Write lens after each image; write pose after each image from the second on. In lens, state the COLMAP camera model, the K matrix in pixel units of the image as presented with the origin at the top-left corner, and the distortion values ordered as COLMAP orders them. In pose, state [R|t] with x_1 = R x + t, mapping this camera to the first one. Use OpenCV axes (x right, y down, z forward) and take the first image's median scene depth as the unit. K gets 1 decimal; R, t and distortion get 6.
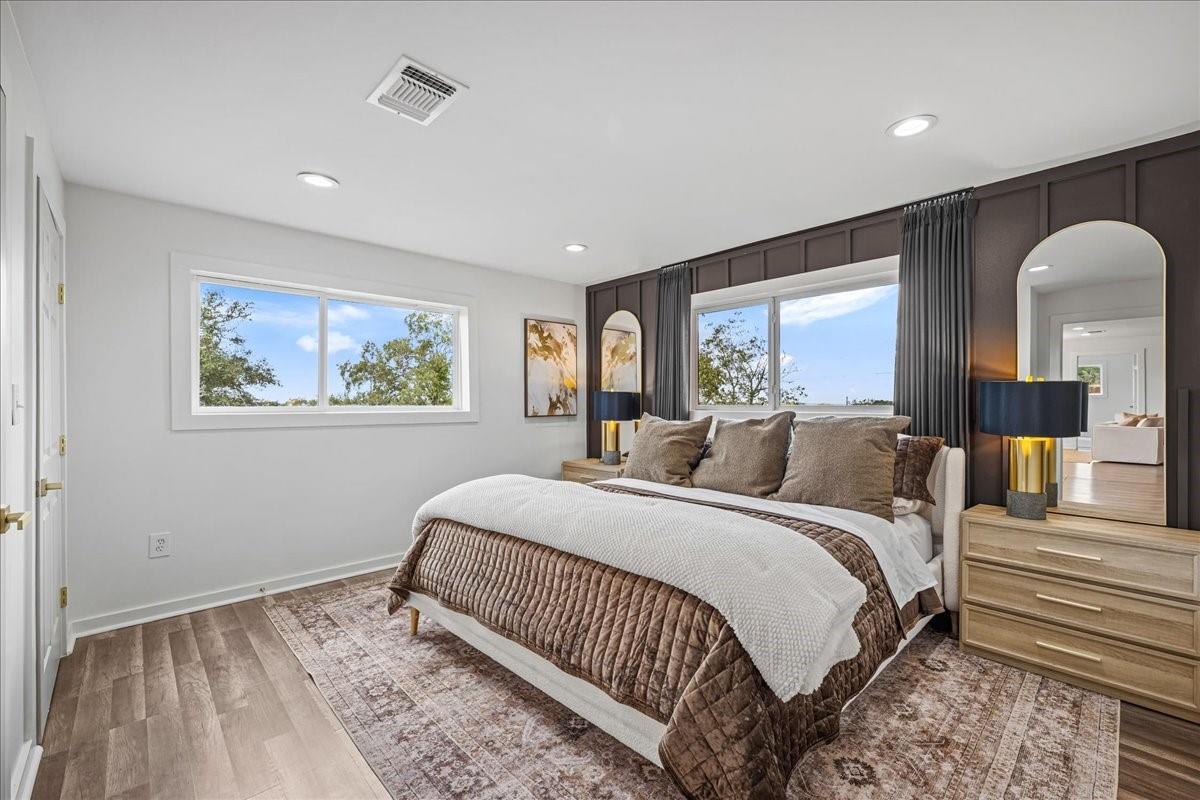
lens RADIAL K [[491.3, 0, 598.0], [0, 491.3, 404.0], [0, 0, 1]] dist [0.002075, 0.000000]
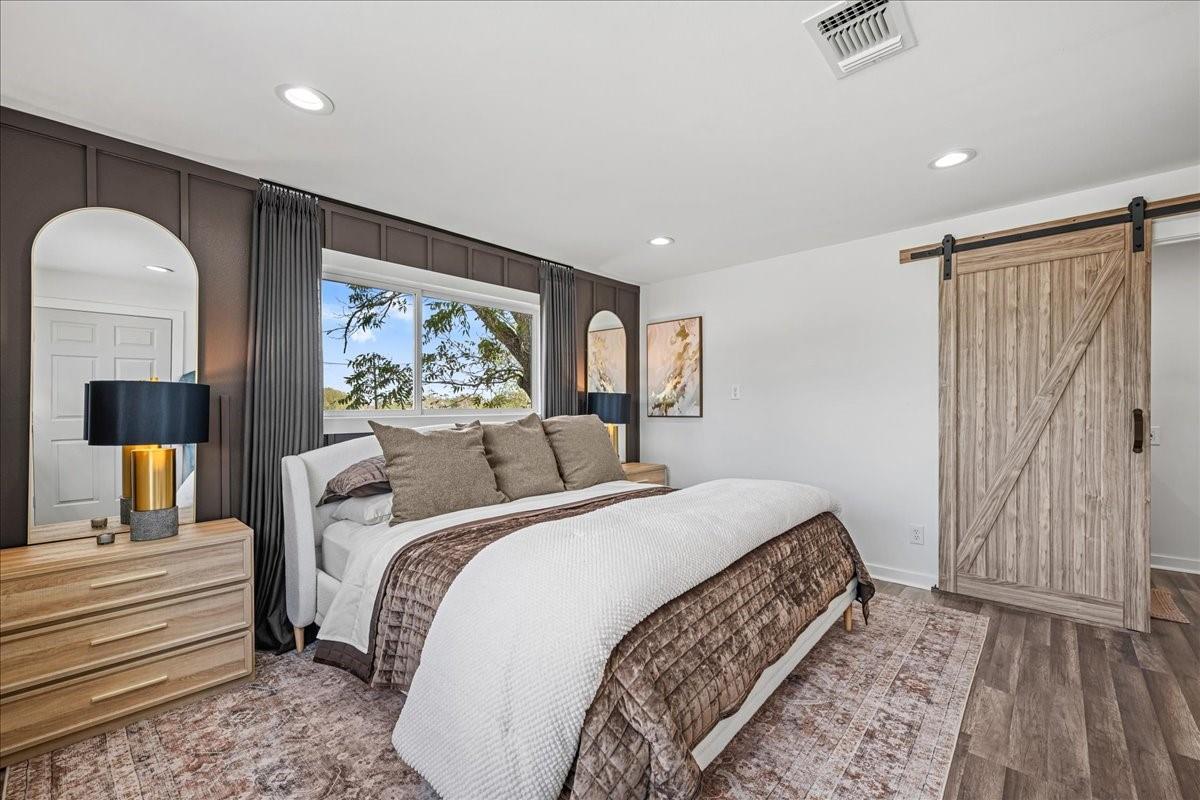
lens RADIAL K [[491.3, 0, 597.8], [0, 491.3, 399.8], [0, 0, 1]] dist [0.002075, 0.000000]
pose [[-0.065893, 0.005372, 0.997812, -0.800240], [0.003324, 0.999981, -0.005165, -0.006506], [-0.997821, 0.002977, -0.065909, 1.013833]]
